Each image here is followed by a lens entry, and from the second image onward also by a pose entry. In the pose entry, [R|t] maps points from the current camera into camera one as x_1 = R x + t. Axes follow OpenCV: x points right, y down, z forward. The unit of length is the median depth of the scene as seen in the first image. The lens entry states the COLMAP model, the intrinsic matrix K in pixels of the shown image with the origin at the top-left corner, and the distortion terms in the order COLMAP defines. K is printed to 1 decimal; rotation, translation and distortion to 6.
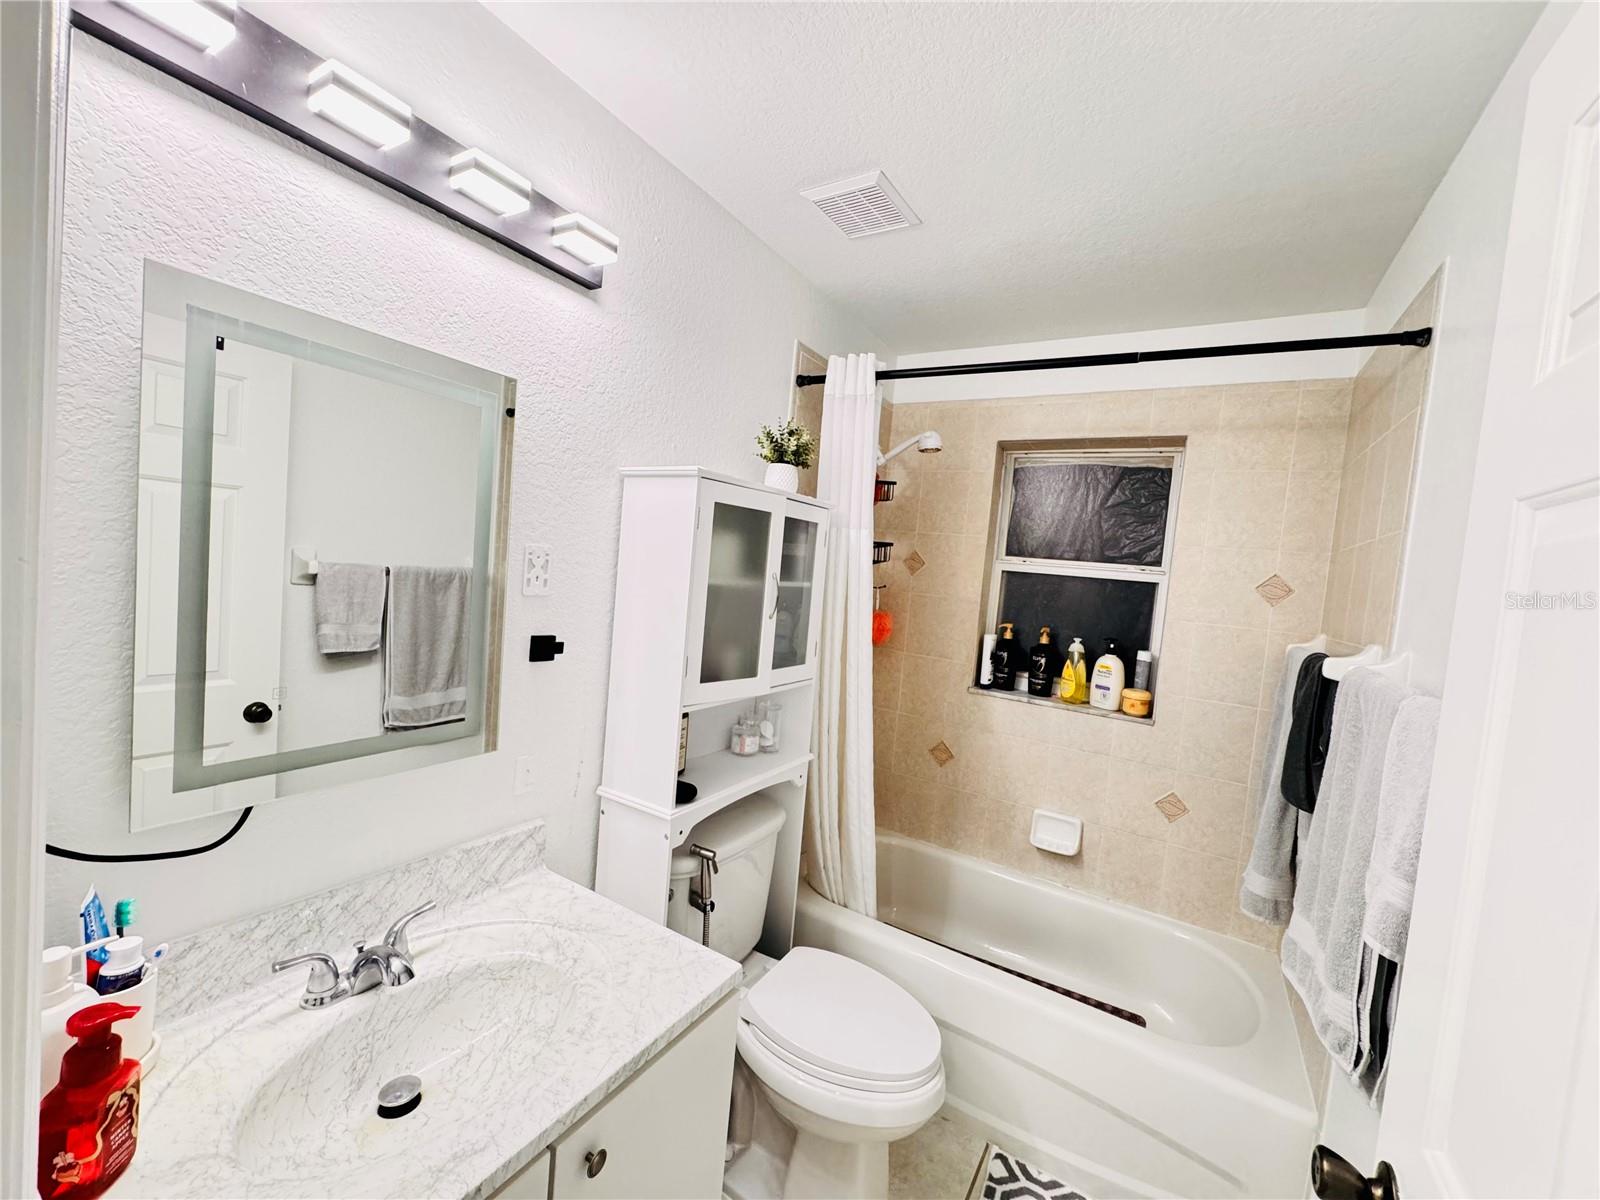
lens RADIAL K [[640.5, 0, 799.9], [0, 640.5, 599.1], [0, 0, 1]] dist [-0.002564, -0.000009]
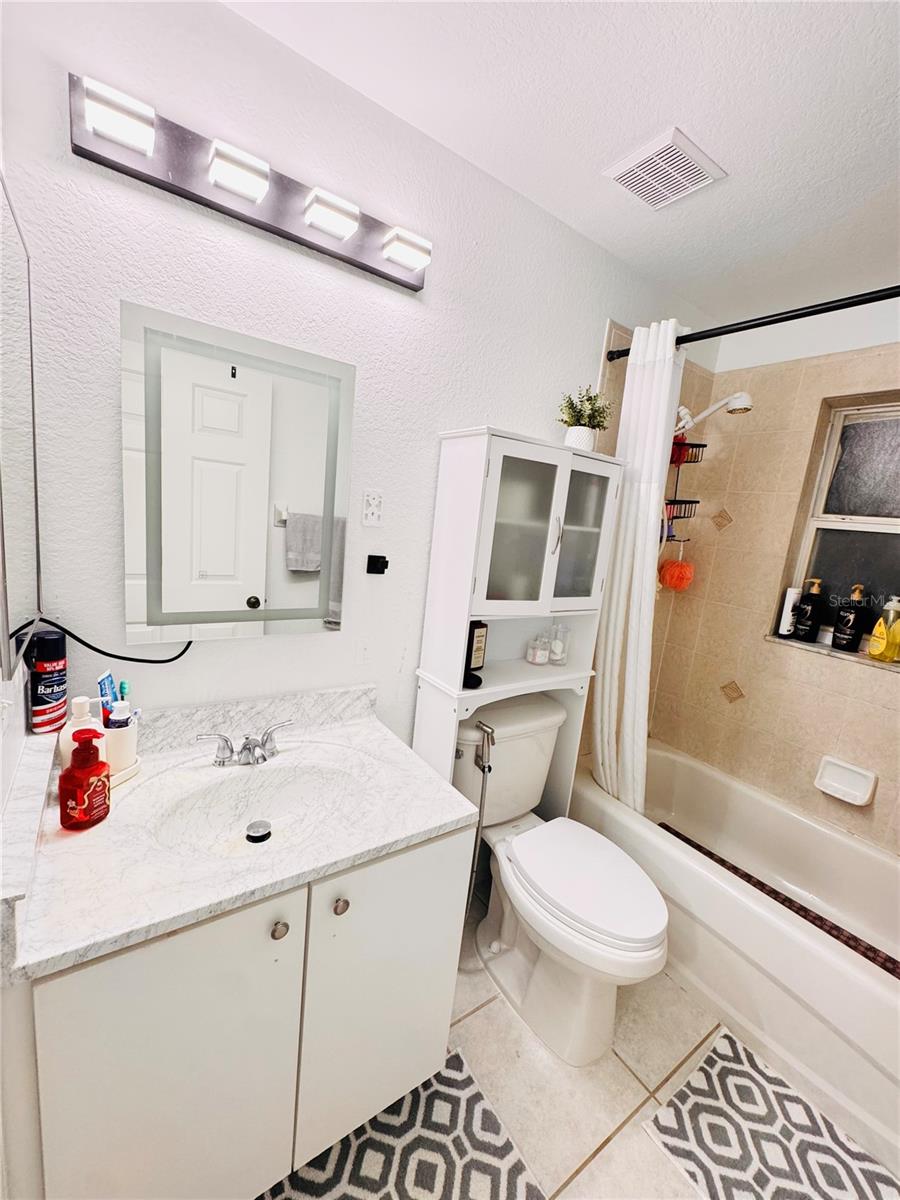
lens RADIAL K [[480.3, 0, 449.5], [0, 480.3, 598.4], [0, 0, 1]] dist [-0.002564, -0.000009]
pose [[0.915575, 0.075994, -0.394902, 0.154467], [-0.043832, 0.994990, 0.089850, 0.044165], [0.399752, -0.064955, 0.914319, 0.082930]]
